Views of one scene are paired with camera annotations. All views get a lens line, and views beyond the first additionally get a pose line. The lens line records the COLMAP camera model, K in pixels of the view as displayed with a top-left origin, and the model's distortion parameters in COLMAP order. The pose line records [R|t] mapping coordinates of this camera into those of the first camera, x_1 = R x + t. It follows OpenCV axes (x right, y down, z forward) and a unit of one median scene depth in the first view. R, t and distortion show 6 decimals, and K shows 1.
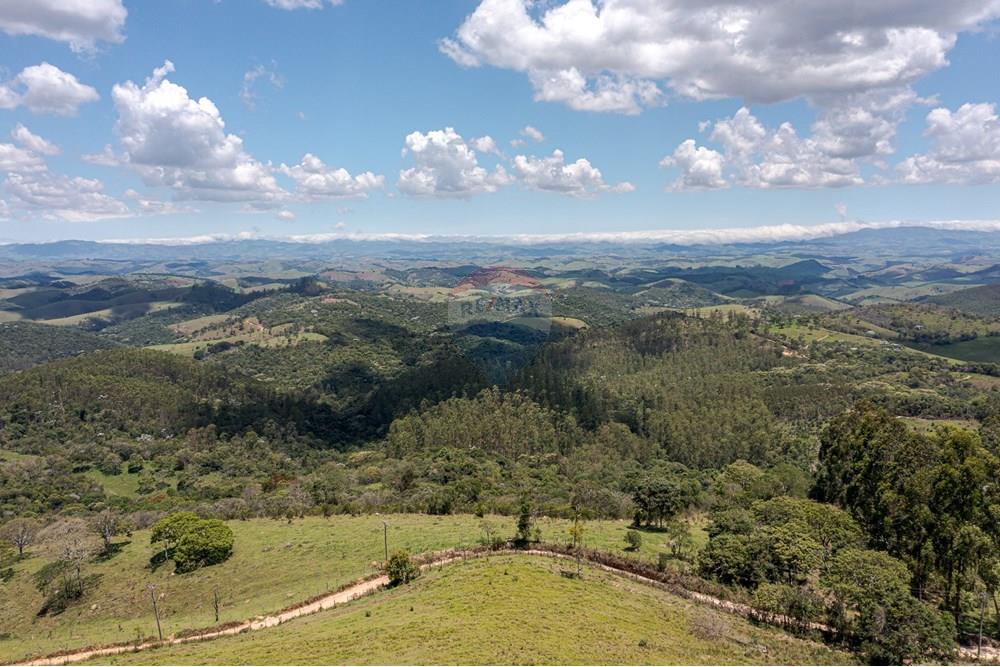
lens RADIAL K [[782.2, 0, 495.6], [0, 782.2, 334.4], [0, 0, 1]] dist [-0.022344, 0.006796]
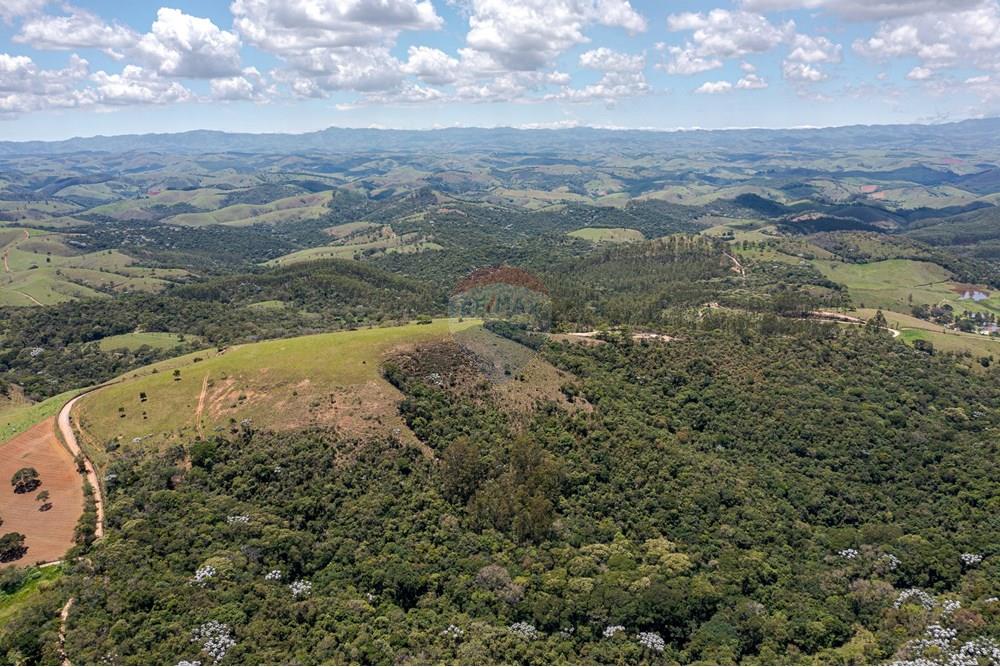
lens RADIAL K [[782.2, 0, 495.6], [0, 782.2, 334.4], [0, 0, 1]] dist [-0.022344, 0.006796]
pose [[0.990248, 0.035874, -0.134620, 0.064598], [-0.016588, 0.989765, 0.141742, -0.031854], [0.138327, -0.138127, 0.980707, -0.332632]]
